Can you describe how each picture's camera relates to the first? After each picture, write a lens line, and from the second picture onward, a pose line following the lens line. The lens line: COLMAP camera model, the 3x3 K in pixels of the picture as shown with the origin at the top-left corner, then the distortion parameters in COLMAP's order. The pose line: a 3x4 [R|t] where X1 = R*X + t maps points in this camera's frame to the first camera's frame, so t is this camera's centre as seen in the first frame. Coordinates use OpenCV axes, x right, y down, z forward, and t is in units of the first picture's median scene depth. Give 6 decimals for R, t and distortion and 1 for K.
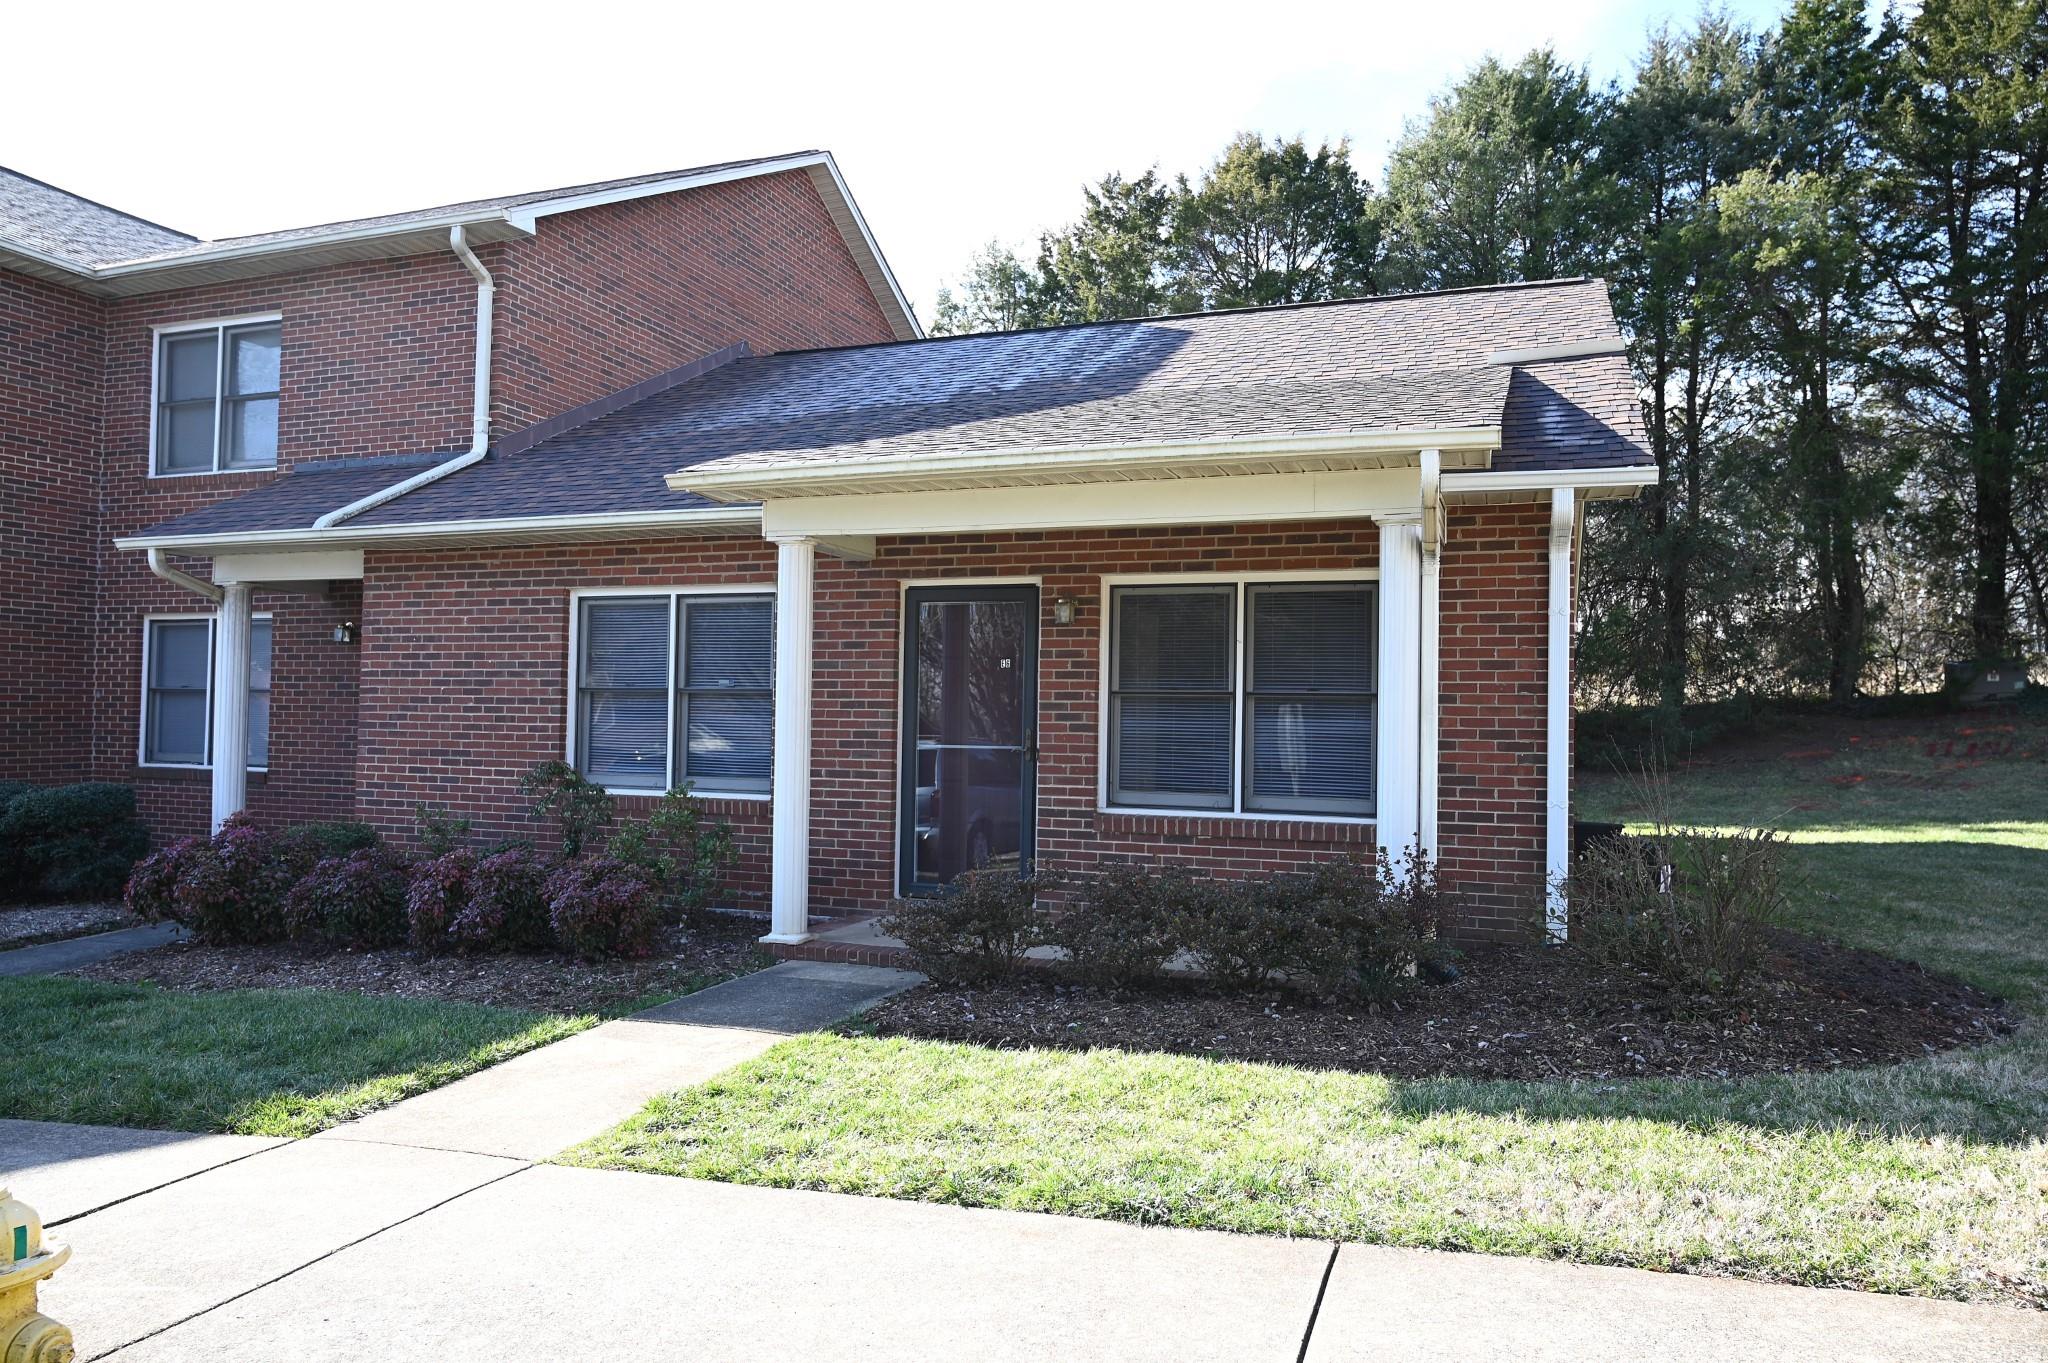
lens RADIAL K [[1343.6, 0, 1039.2], [0, 1343.6, 689.1], [0, 0, 1]] dist [-0.005575, 0.003440]
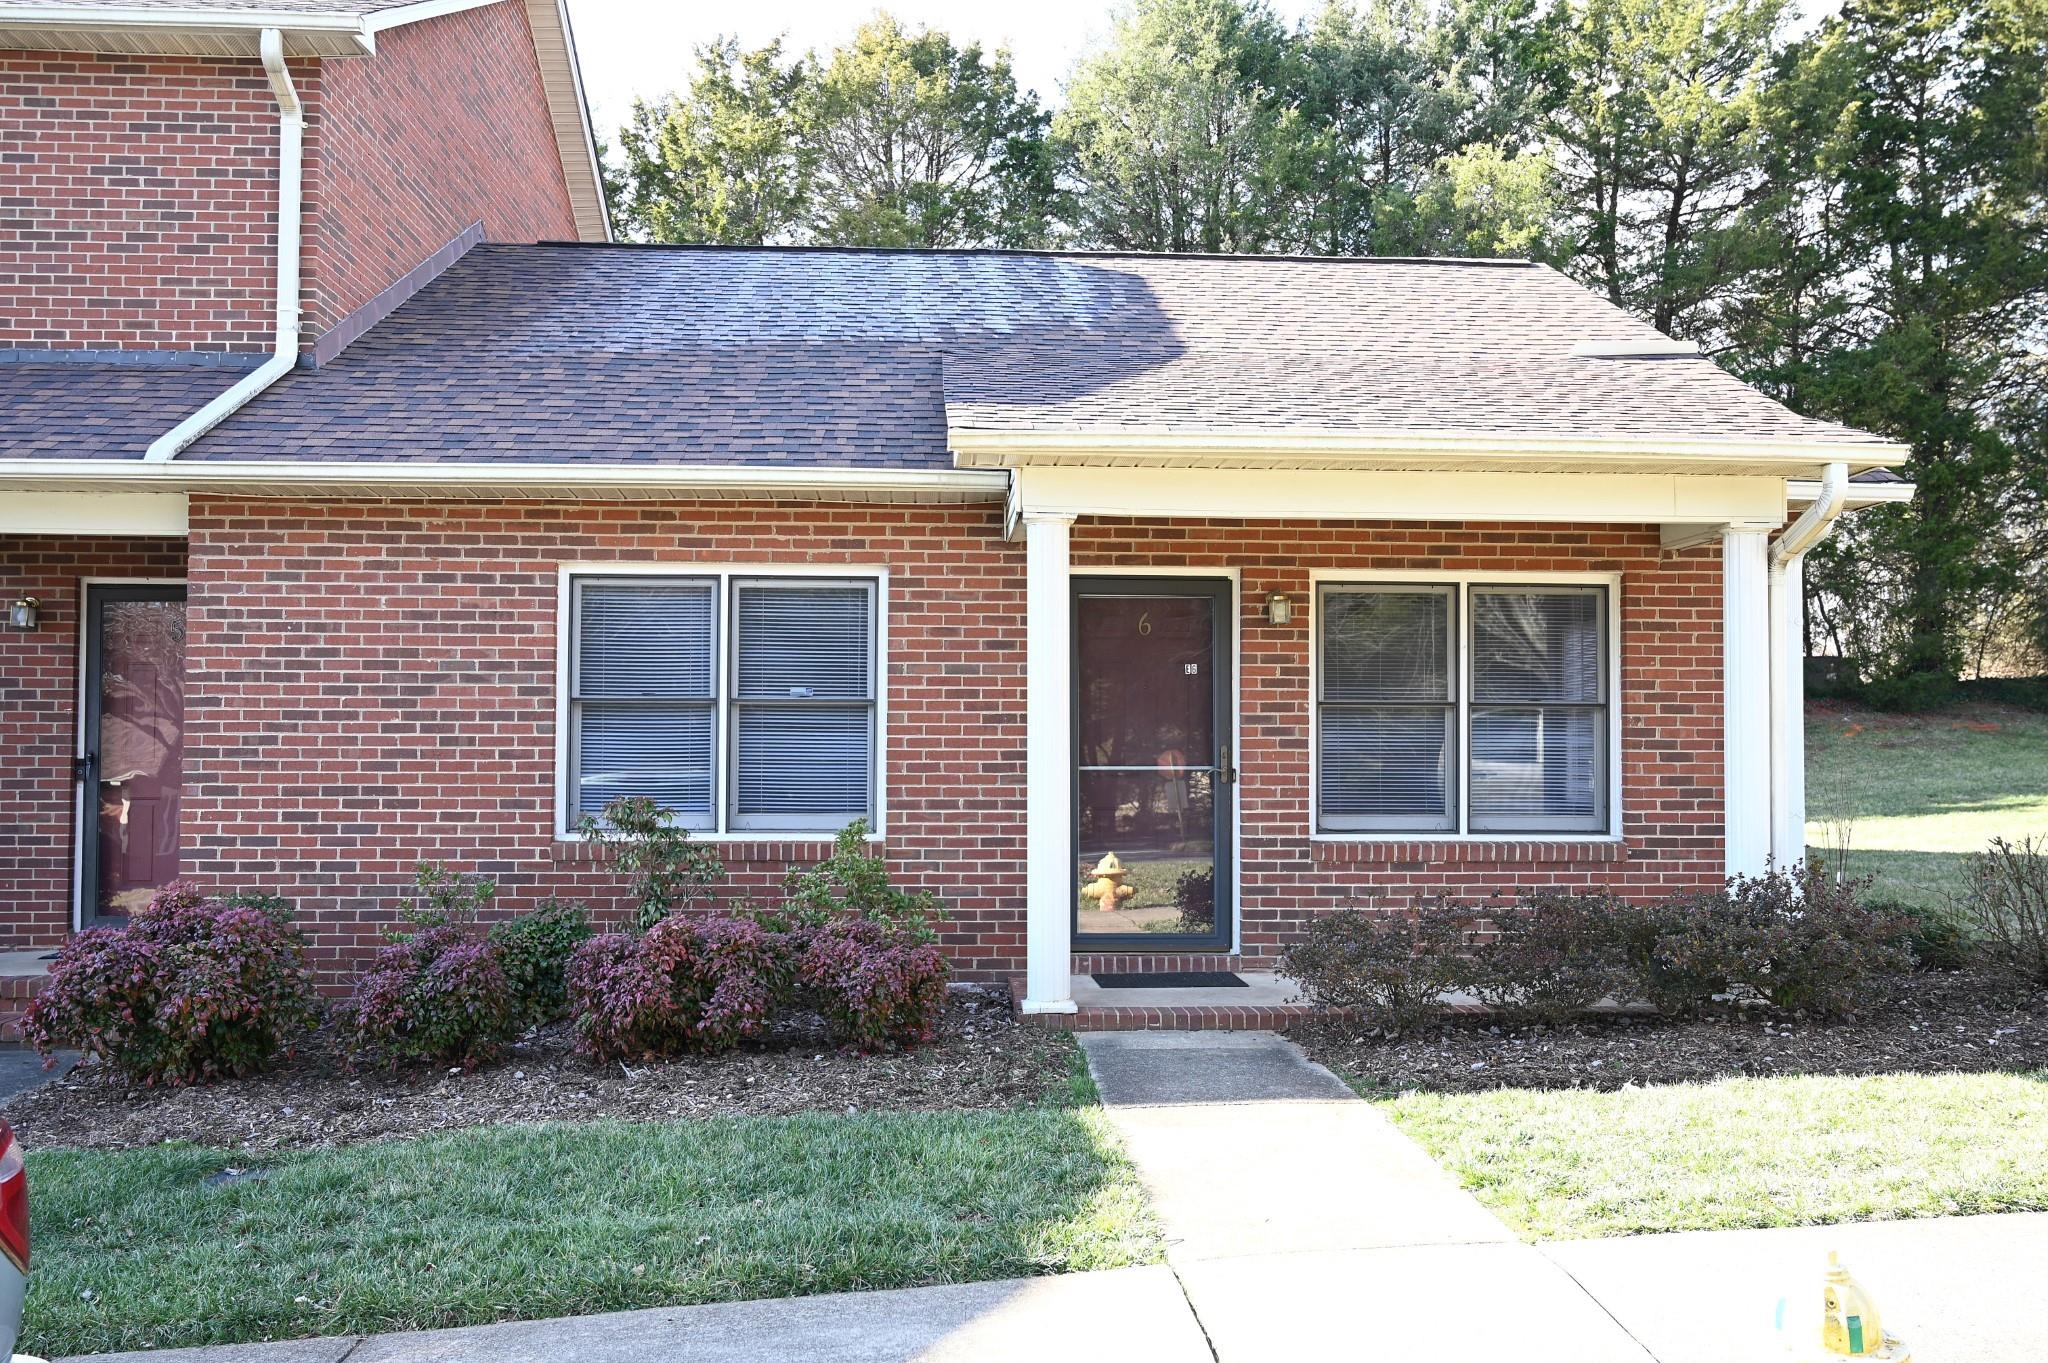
lens RADIAL K [[1716.1, 0, 1024.0], [0, 1716.1, 681.5], [0, 0, 1]] dist [-0.002500, 0.010143]
pose [[0.918046, 0.002028, 0.396470, -0.534675], [-0.000027, 0.999987, -0.005052, -0.005483], [-0.396475, 0.004627, 0.918034, 0.044139]]
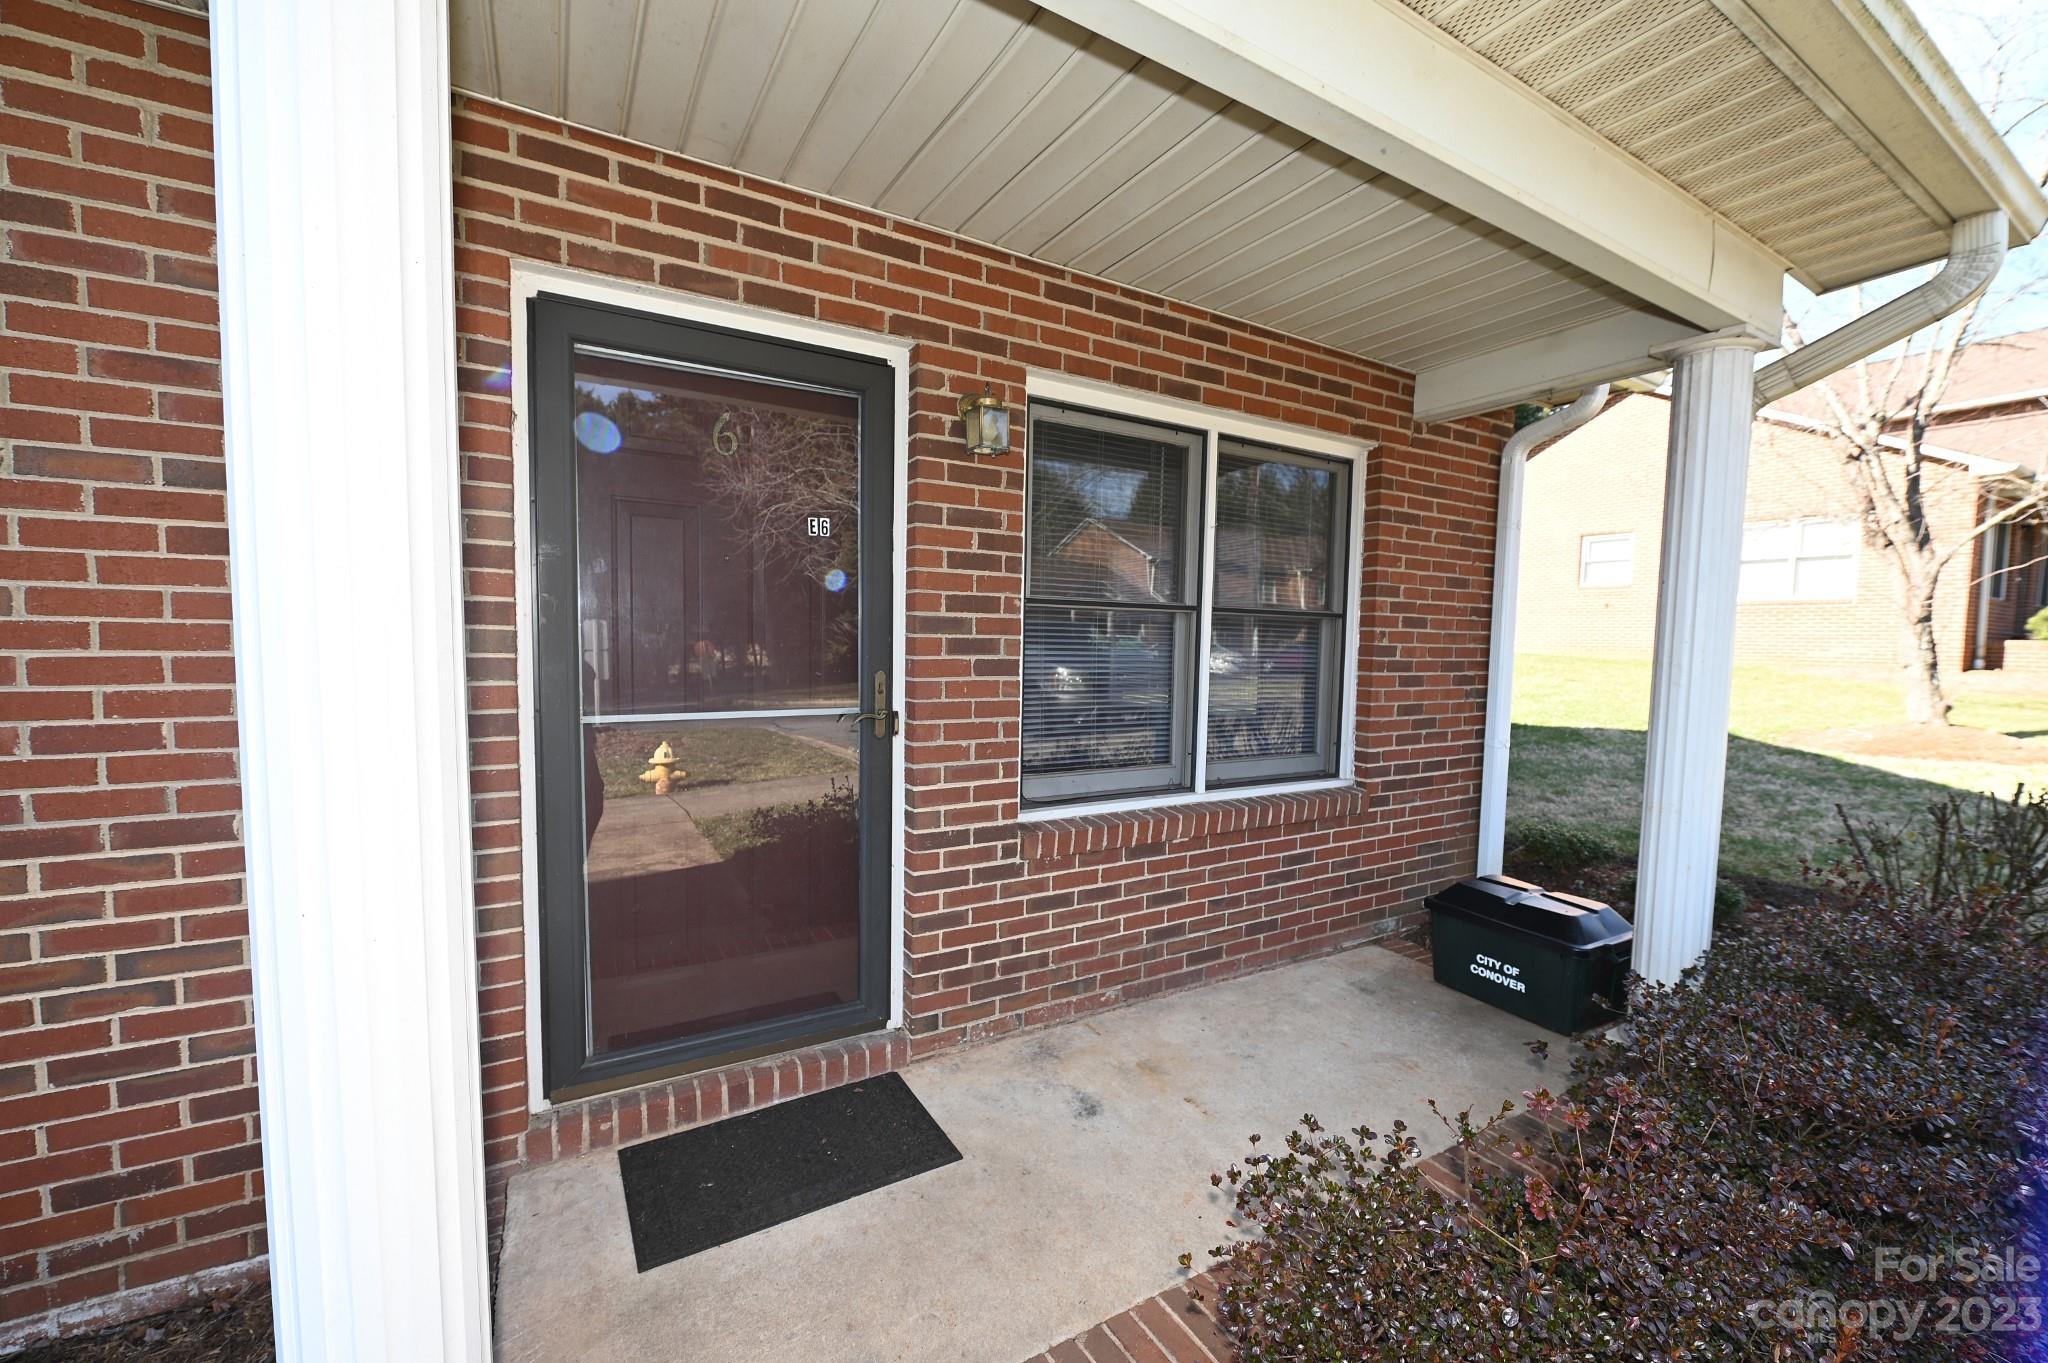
lens RADIAL K [[807.3, 0, 1019.5], [0, 807.3, 688.5], [0, 0, 1]] dist [-0.008040, -0.000550]
pose [[0.644068, -0.050753, 0.763283, -0.185365], [-0.028691, 0.995492, 0.090403, 0.008341], [-0.764430, -0.080125, 0.639708, 0.746445]]
